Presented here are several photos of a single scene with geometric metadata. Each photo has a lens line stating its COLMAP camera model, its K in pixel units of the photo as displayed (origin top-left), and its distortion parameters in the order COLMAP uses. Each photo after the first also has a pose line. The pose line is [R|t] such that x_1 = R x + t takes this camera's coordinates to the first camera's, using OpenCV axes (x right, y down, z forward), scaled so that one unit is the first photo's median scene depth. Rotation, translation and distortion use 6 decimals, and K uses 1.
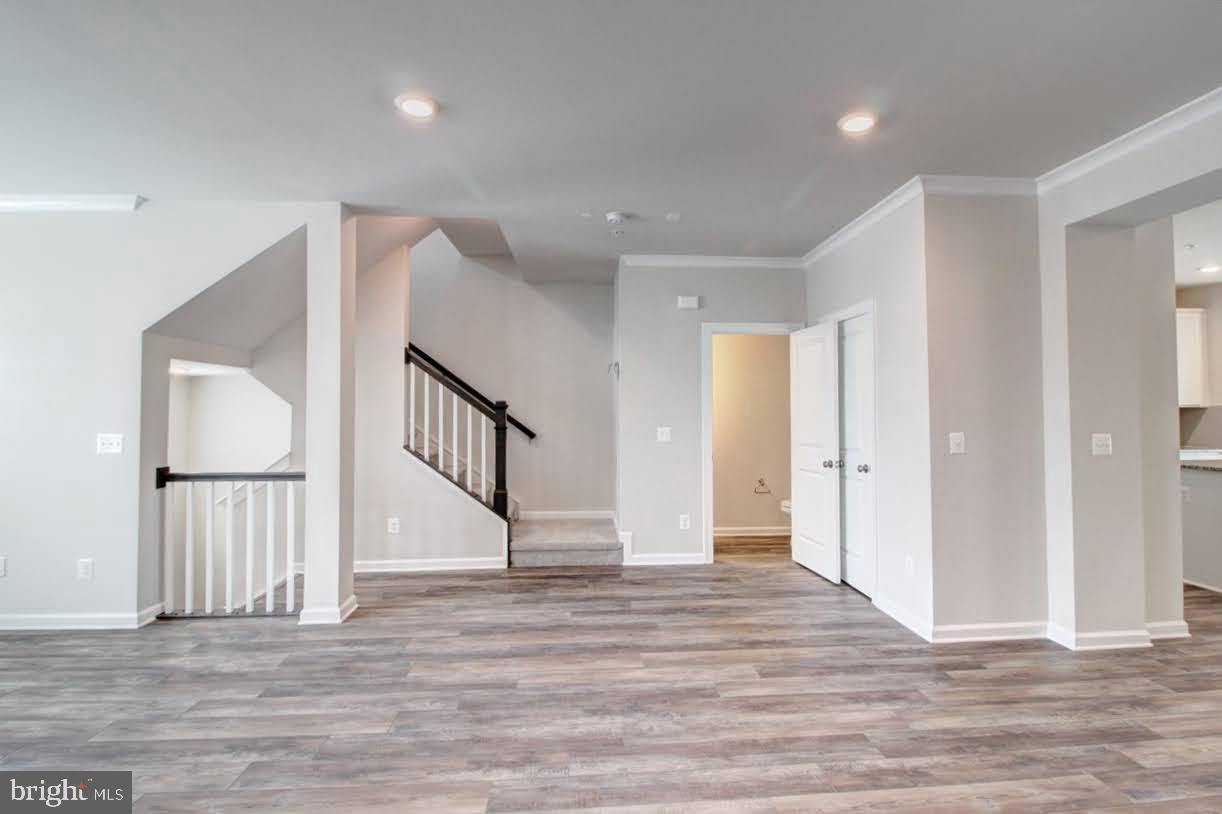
lens RADIAL K [[583.2, 0, 619.3], [0, 583.2, 398.1], [0, 0, 1]] dist [0.001179, -0.013440]
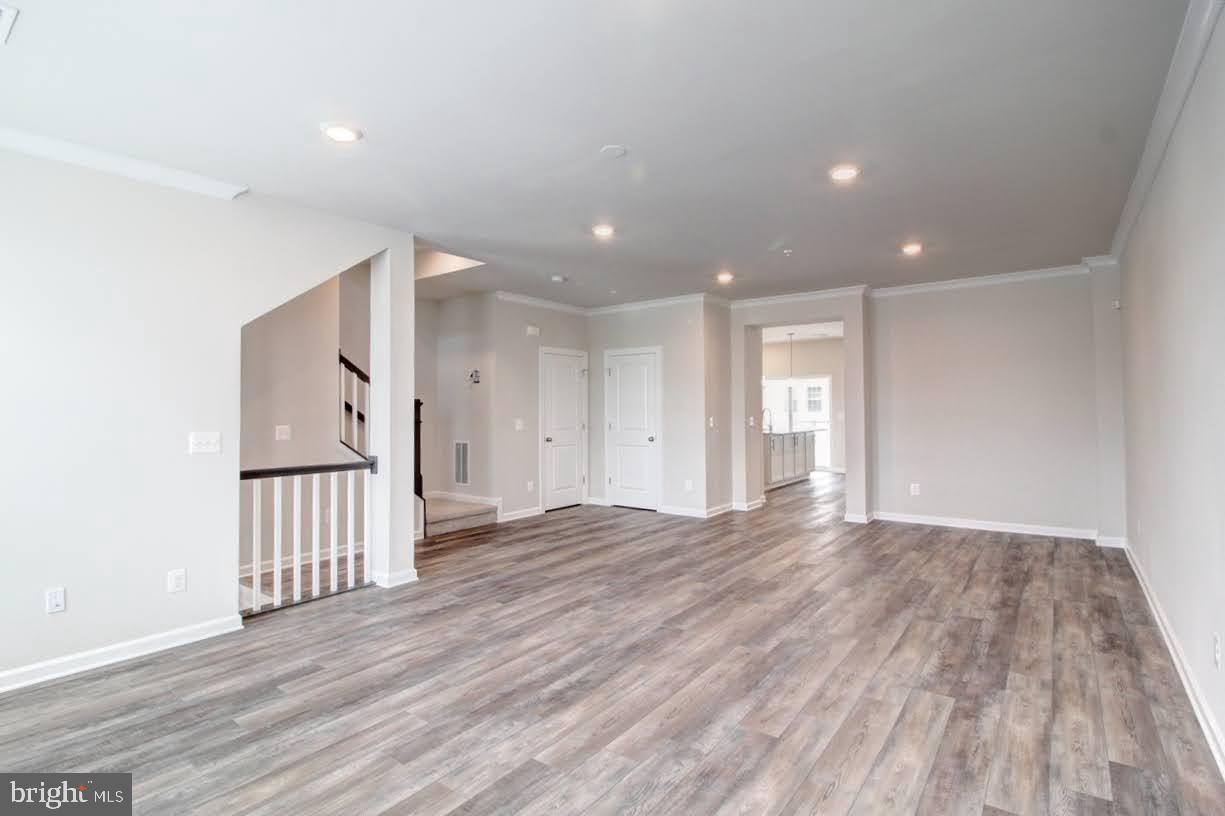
lens RADIAL K [[584.7, 0, 620.9], [0, 584.7, 399.1], [0, 0, 1]] dist [0.001179, -0.013440]
pose [[0.658412, 0.009469, 0.752598, -1.145856], [-0.013214, 0.999912, -0.001020, -0.000326], [-0.752542, -0.009273, 0.658479, -0.135045]]
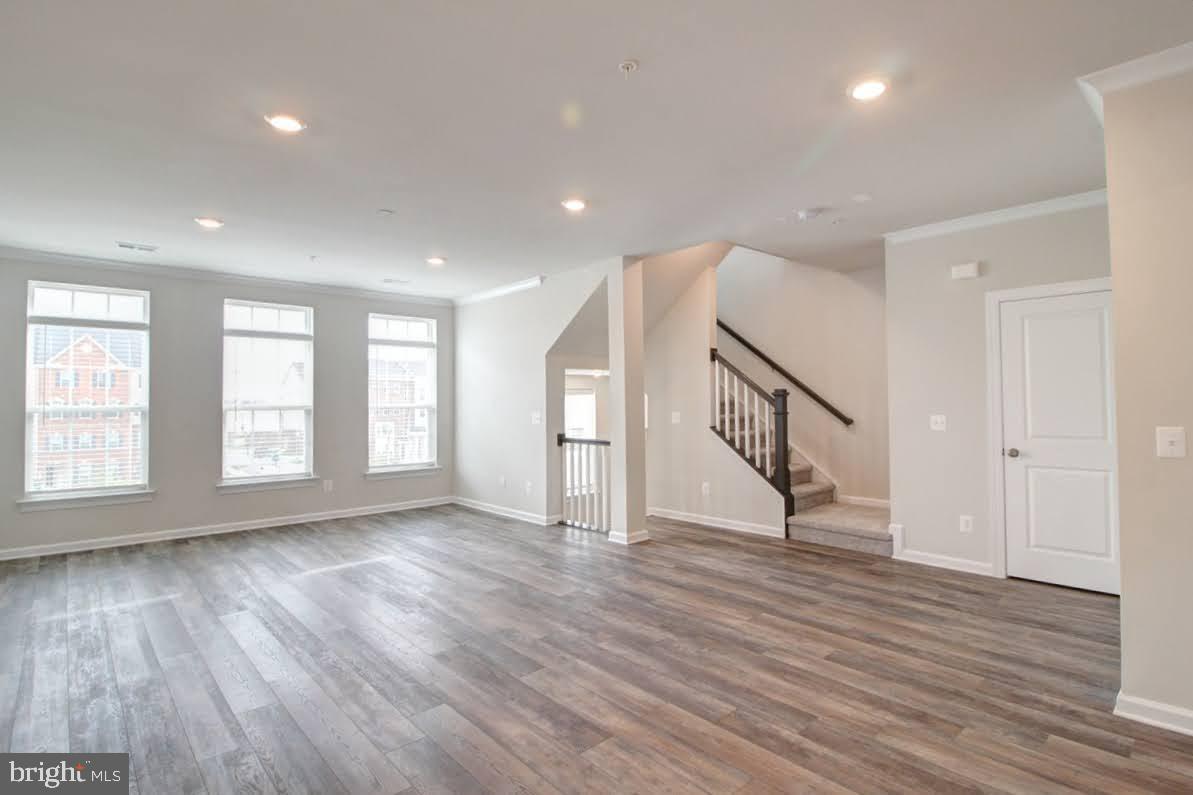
lens RADIAL K [[585.9, 0, 617.5], [0, 585.9, 391.0], [0, 0, 1]] dist [0.002302, -0.013166]
pose [[0.629989, -0.017116, -0.776415, 0.662100], [0.025383, 0.999677, -0.001442, 0.002740], [0.776189, -0.018799, 0.630220, 0.066564]]
